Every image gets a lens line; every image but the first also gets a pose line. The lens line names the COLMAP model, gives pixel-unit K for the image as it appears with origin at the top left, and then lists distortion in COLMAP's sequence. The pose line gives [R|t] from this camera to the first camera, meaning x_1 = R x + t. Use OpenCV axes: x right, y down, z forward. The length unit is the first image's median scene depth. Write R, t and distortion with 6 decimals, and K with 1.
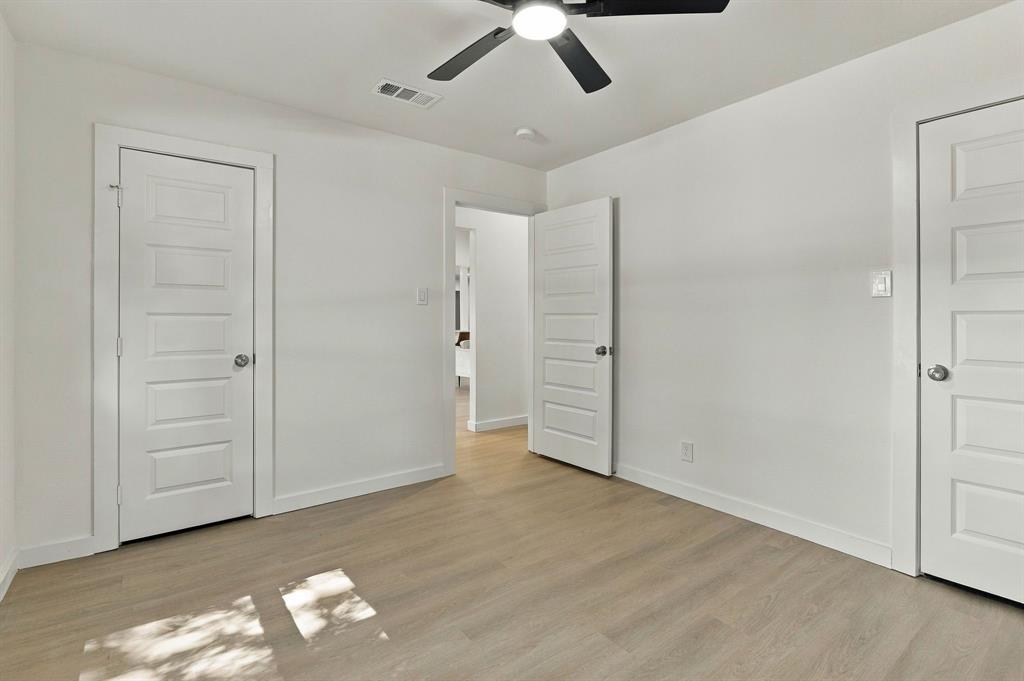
lens RADIAL K [[491.2, 0, 512.8], [0, 491.2, 336.9], [0, 0, 1]] dist [-0.006093, -0.000805]
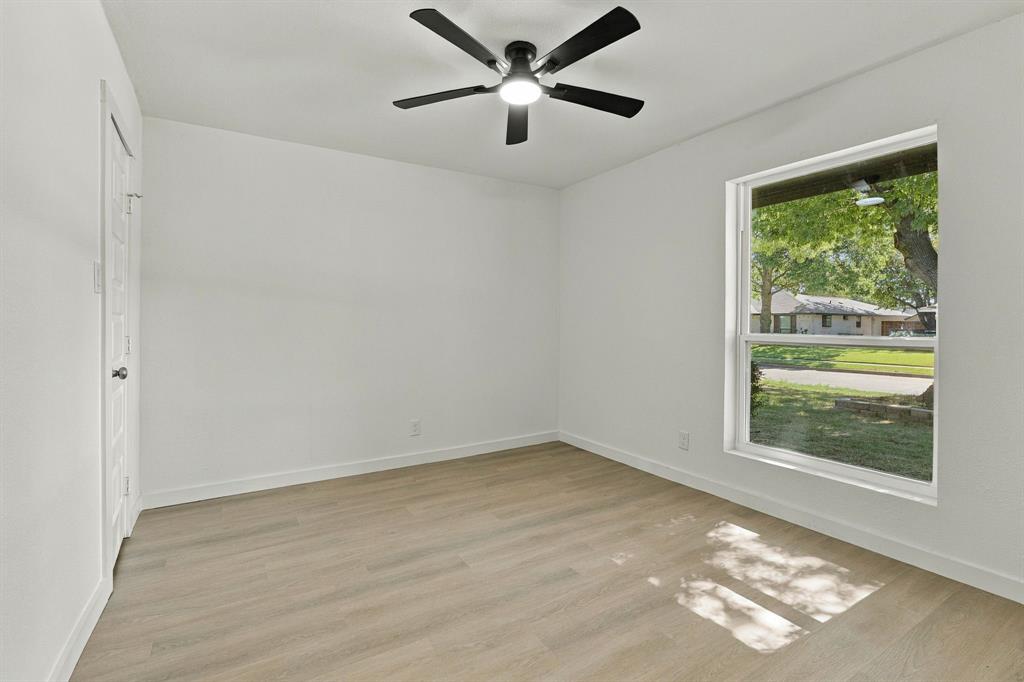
lens RADIAL K [[491.2, 0, 511.4], [0, 491.2, 333.5], [0, 0, 1]] dist [-0.006093, -0.000805]
pose [[-0.995184, 0.006620, 0.097799, -0.049971], [0.009267, 0.999602, 0.026643, -0.032662], [-0.097584, 0.027421, -0.994849, 1.956033]]
